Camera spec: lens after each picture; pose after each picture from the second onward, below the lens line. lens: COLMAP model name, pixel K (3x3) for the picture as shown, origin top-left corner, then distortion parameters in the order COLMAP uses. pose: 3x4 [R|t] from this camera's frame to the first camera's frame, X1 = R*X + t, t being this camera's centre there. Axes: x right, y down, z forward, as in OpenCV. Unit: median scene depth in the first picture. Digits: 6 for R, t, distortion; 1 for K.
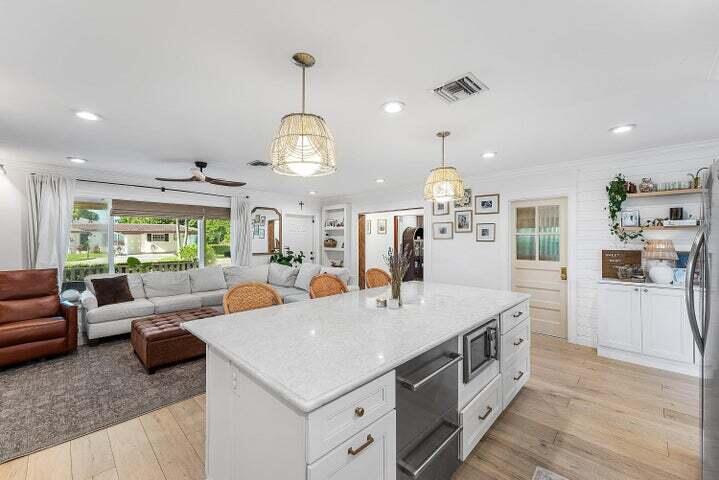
lens RADIAL K [[292.5, 0, 363.0], [0, 292.5, 240.2], [0, 0, 1]] dist [0.000940, -0.000005]
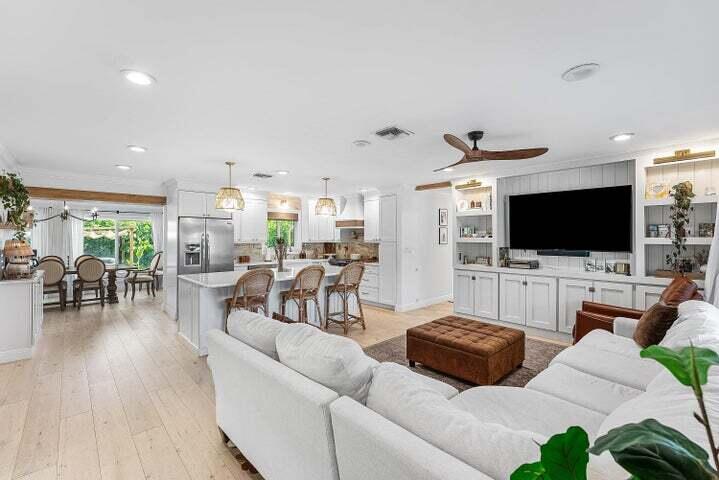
lens RADIAL K [[312.8, 0, 361.4], [0, 312.8, 237.8], [0, 0, 1]] dist [-0.001004, -0.000096]
pose [[-0.999169, -0.000480, 0.040765, -0.236043], [-0.000407, 0.999998, 0.001796, -0.005433], [-0.040766, 0.001778, -0.999167, 1.393078]]
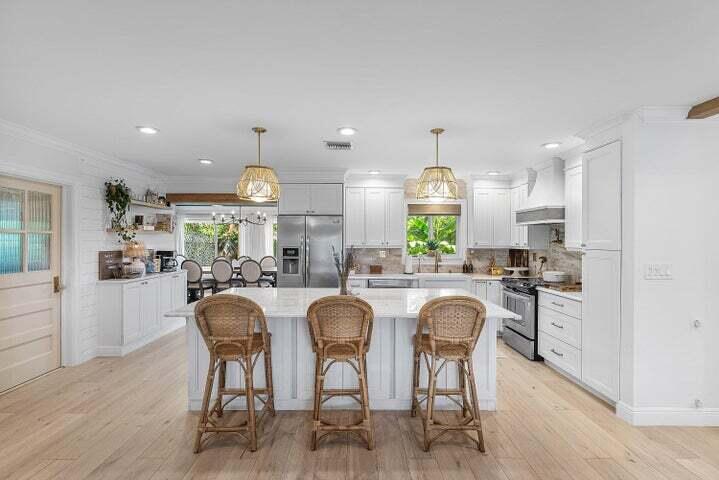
lens RADIAL K [[341.3, 0, 357.2], [0, 341.3, 237.0], [0, 0, 1]] dist [0.000060, -0.000330]
pose [[-0.700402, 0.004148, 0.713737, -0.417143], [-0.002461, 0.999963, -0.008226, -0.004842], [-0.713745, -0.007518, -0.700366, 0.878771]]
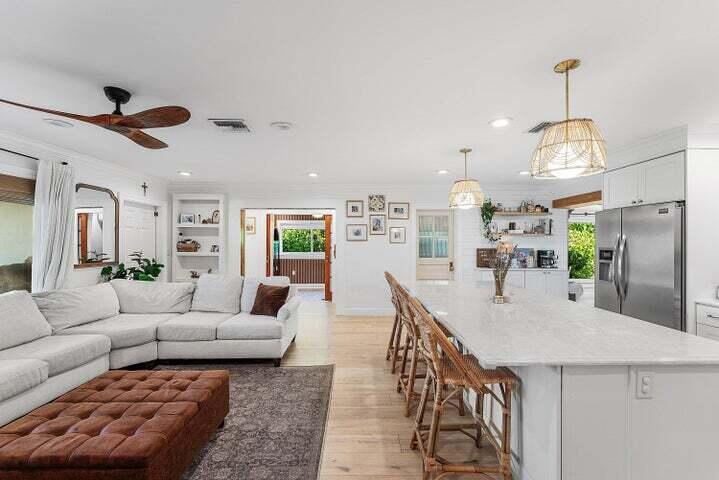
lens RADIAL K [[298.6, 0, 359.5], [0, 298.6, 240.0], [0, 0, 1]] dist [-0.003389, -0.000566]
pose [[0.709765, 0.006194, 0.704411, -0.487085], [-0.000355, 0.999964, -0.008435, 0.002334], [-0.704438, 0.005737, 0.709742, 0.261667]]
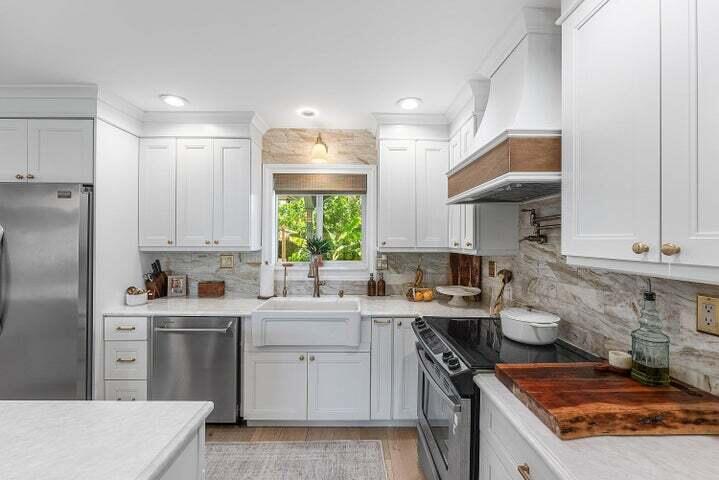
lens RADIAL K [[298.6, 0, 359.5], [0, 298.6, 240.0], [0, 0, 1]] dist [-0.003389, -0.000566]
pose [[-0.703246, -0.002360, 0.710942, -0.244743], [-0.003123, 0.999995, 0.000230, 0.000858], [-0.710939, -0.002059, -0.703250, 0.255099]]
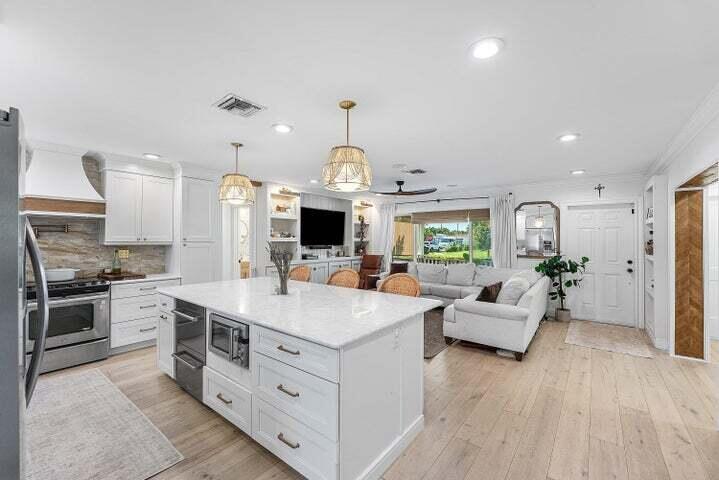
lens RADIAL K [[298.5, 0, 362.7], [0, 298.5, 237.4], [0, 0, 1]] dist [-0.002092, -0.000203]
pose [[0.105365, -0.005539, -0.994418, 0.609628], [-0.009074, 0.999938, -0.006531, 0.000783], [0.994392, 0.009711, 0.105308, 0.538463]]
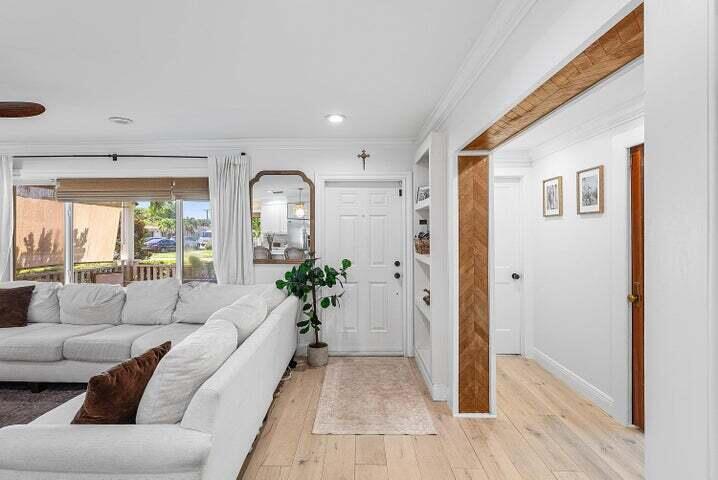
lens RADIAL K [[353.2, 0, 352.1], [0, 353.2, 235.8], [0, 0, 1]] dist [0.002275, 0.000203]
pose [[0.682457, 0.003000, -0.730920, 0.262111], [-0.000875, 0.999994, 0.003288, -0.000647], [0.730925, -0.001604, 0.682455, 0.872053]]
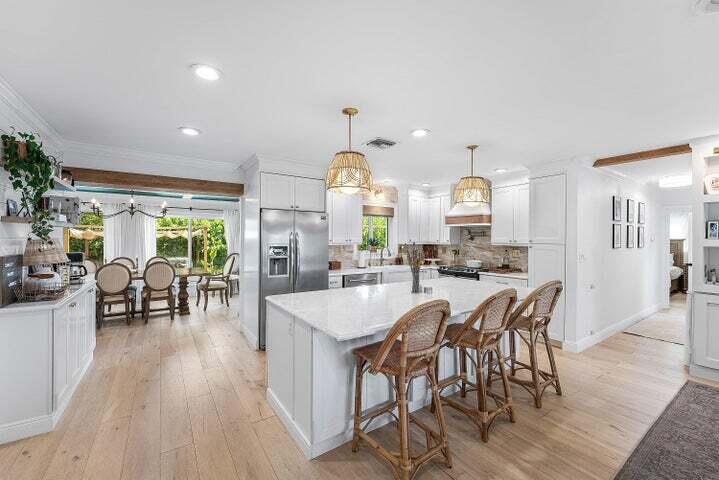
lens RADIAL K [[298.6, 0, 359.5], [0, 298.6, 240.0], [0, 0, 1]] dist [-0.003389, -0.000566]
pose [[-0.979349, -0.005465, 0.202104, 0.035965], [-0.004056, 0.999965, 0.007385, -0.003307], [-0.202137, 0.006412, -0.979336, 1.034007]]
